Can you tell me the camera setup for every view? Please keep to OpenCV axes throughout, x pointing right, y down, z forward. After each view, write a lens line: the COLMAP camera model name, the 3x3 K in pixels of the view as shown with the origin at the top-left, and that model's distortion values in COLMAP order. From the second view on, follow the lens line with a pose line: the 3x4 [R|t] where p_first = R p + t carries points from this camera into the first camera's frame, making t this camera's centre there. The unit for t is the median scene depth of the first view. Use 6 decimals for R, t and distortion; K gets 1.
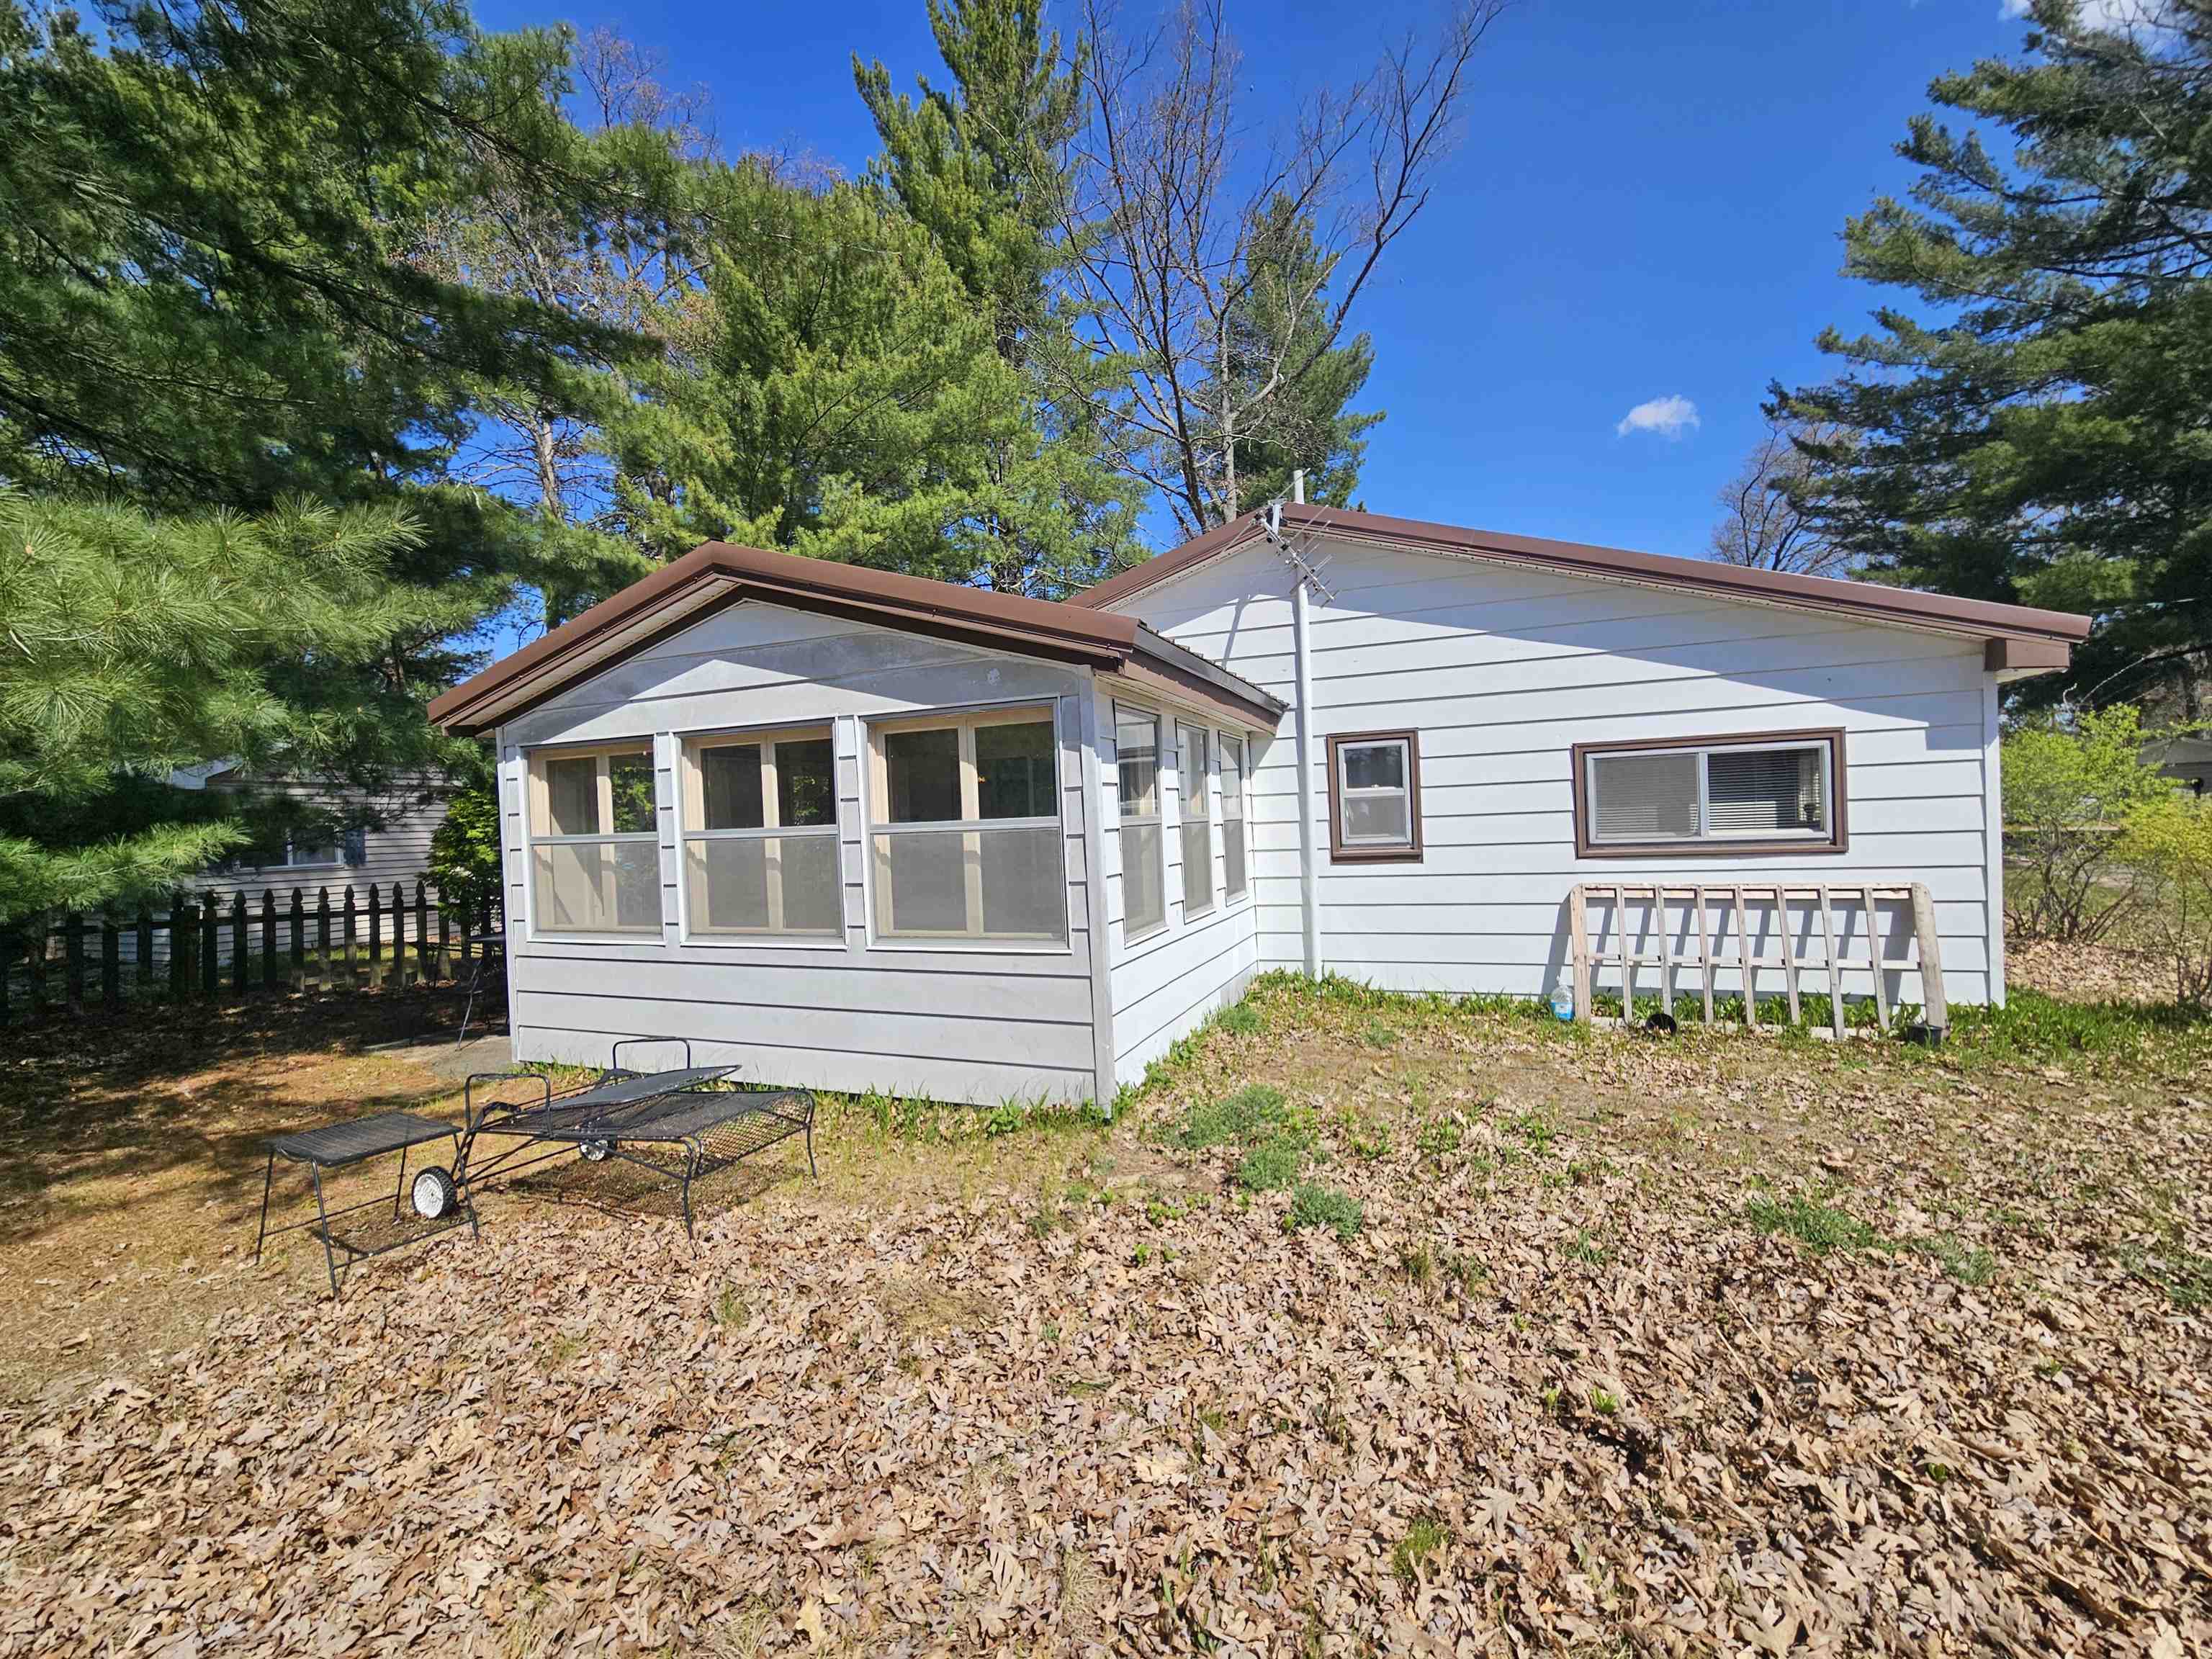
lens RADIAL K [[909.0, 0, 1109.2], [0, 909.0, 830.9], [0, 0, 1]] dist [-0.000750, 0.000818]
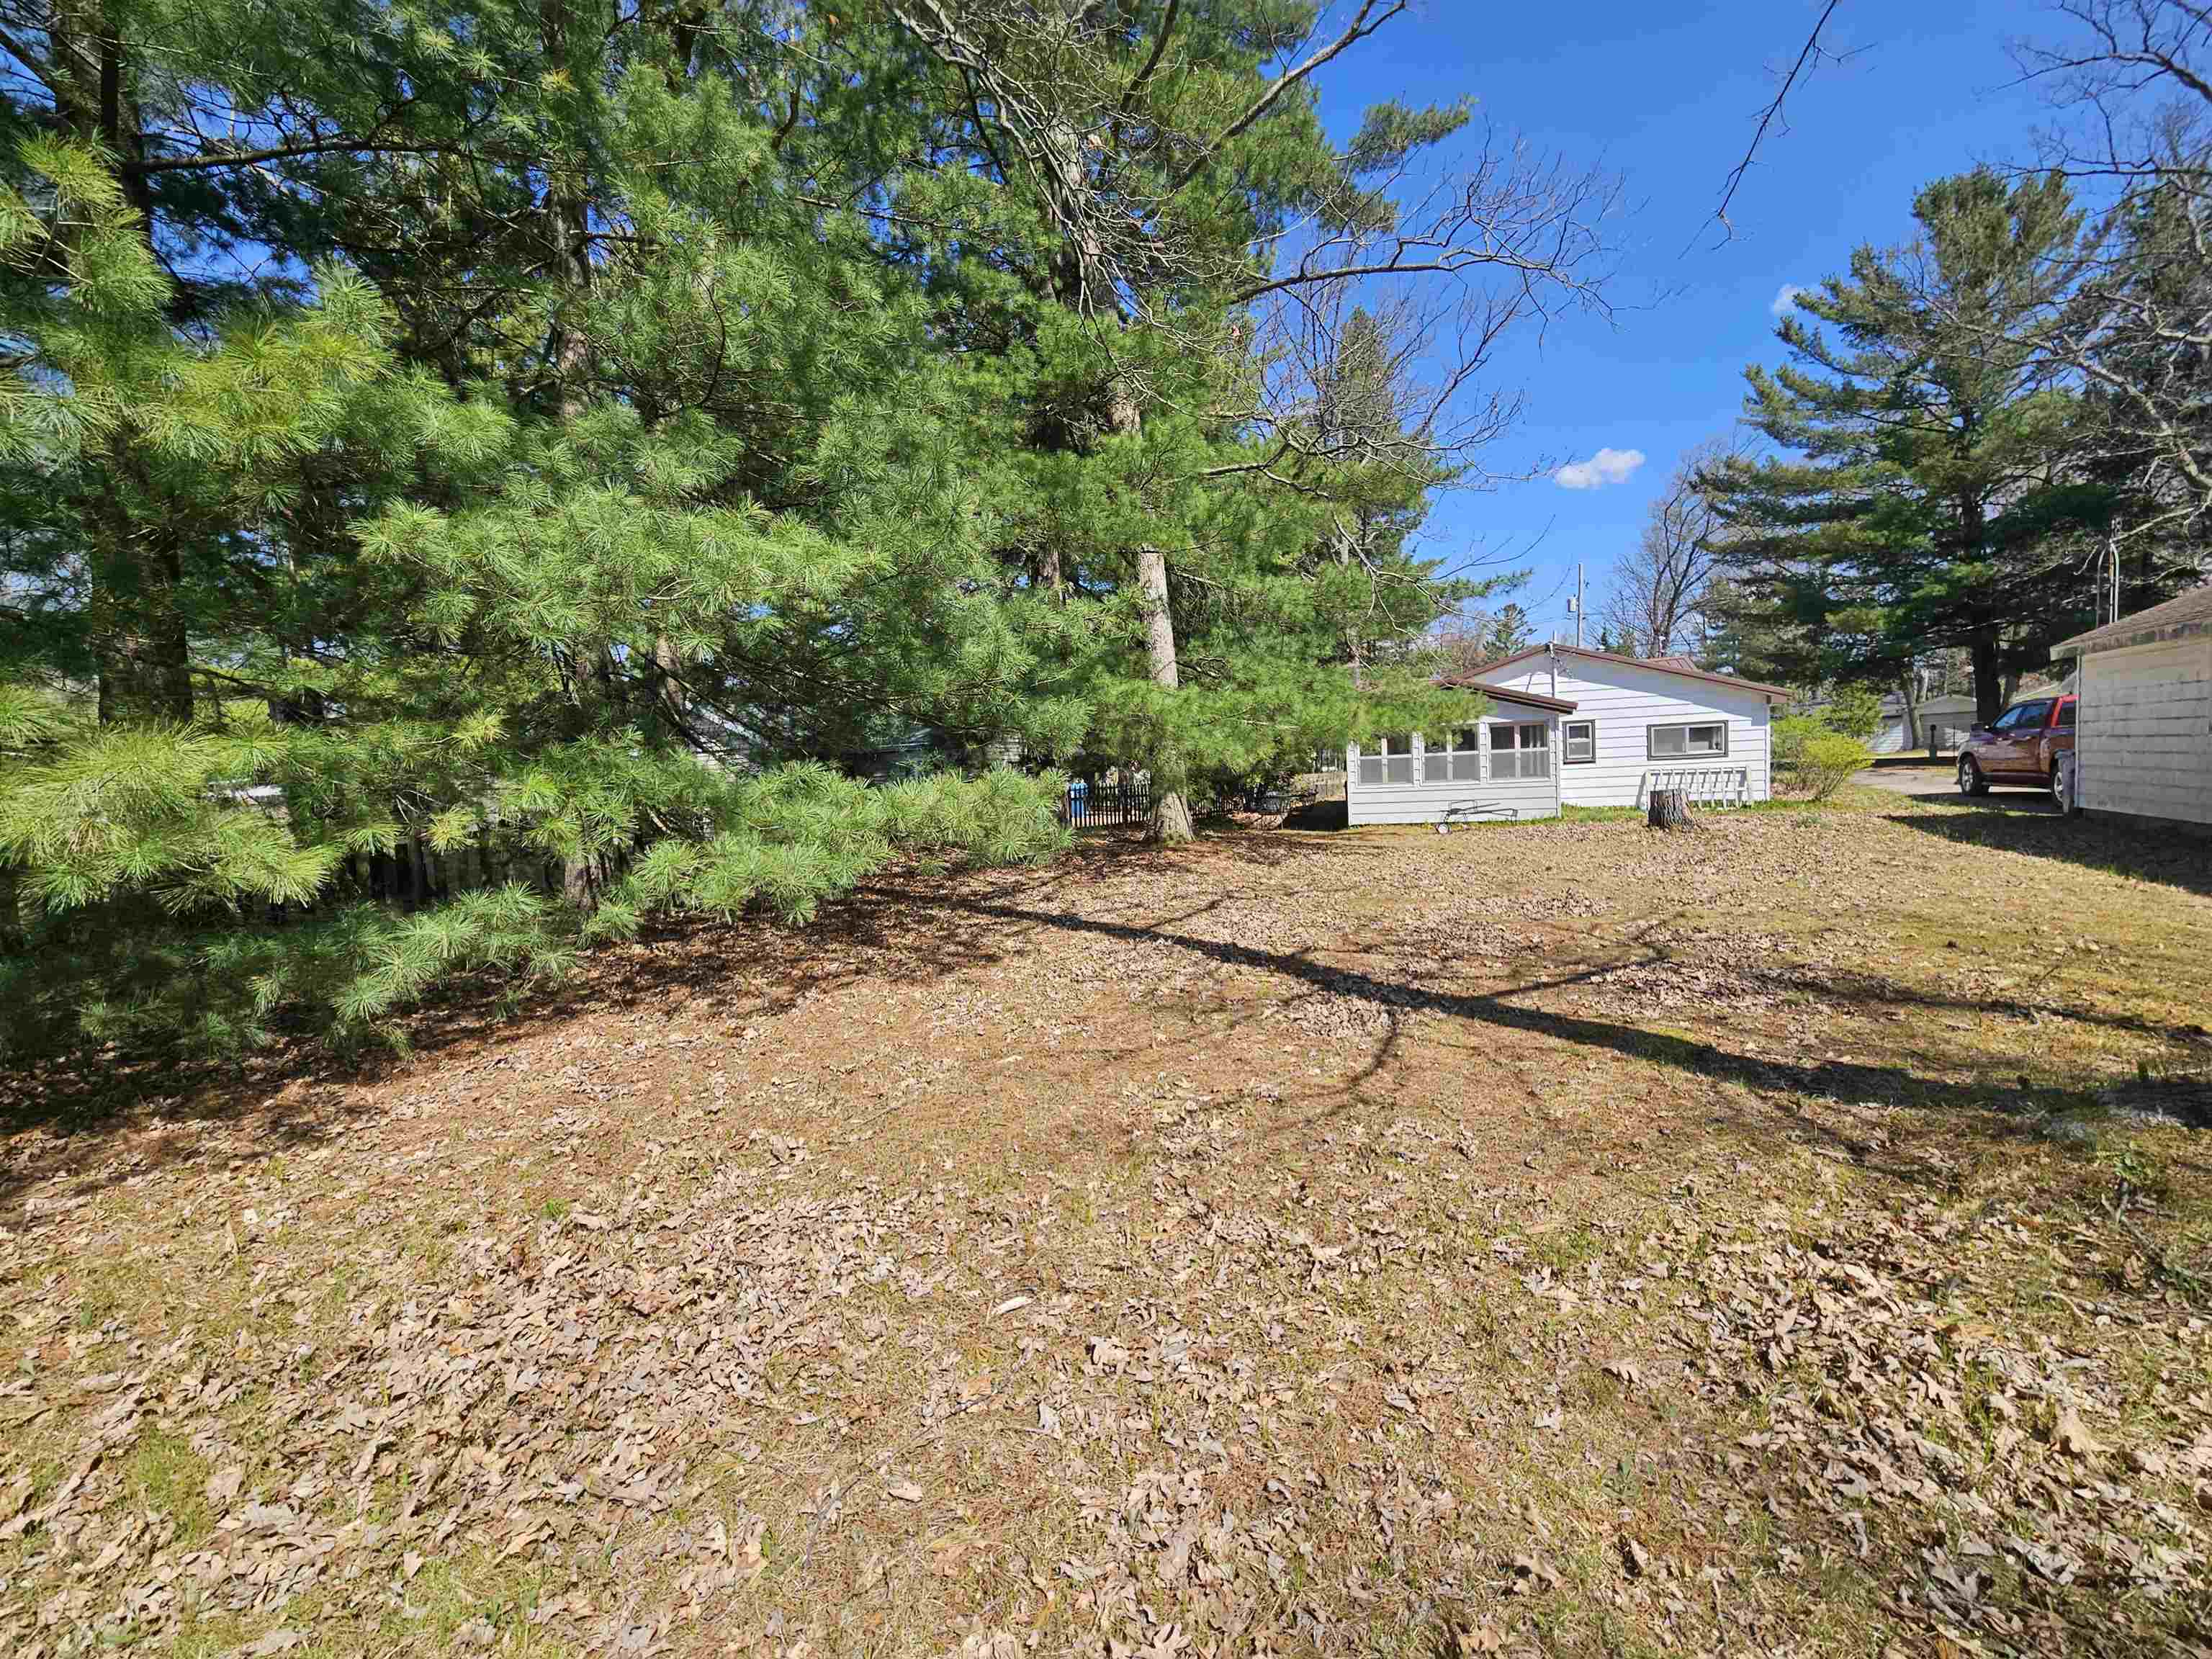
lens RADIAL K [[909.0, 0, 1109.2], [0, 909.0, 830.9], [0, 0, 1]] dist [-0.000750, 0.000818]
pose [[0.996981, -0.018117, 0.075505, -1.588002], [0.013775, 0.998243, 0.057636, 0.065414], [-0.076416, -0.056422, 0.995478, -2.006756]]
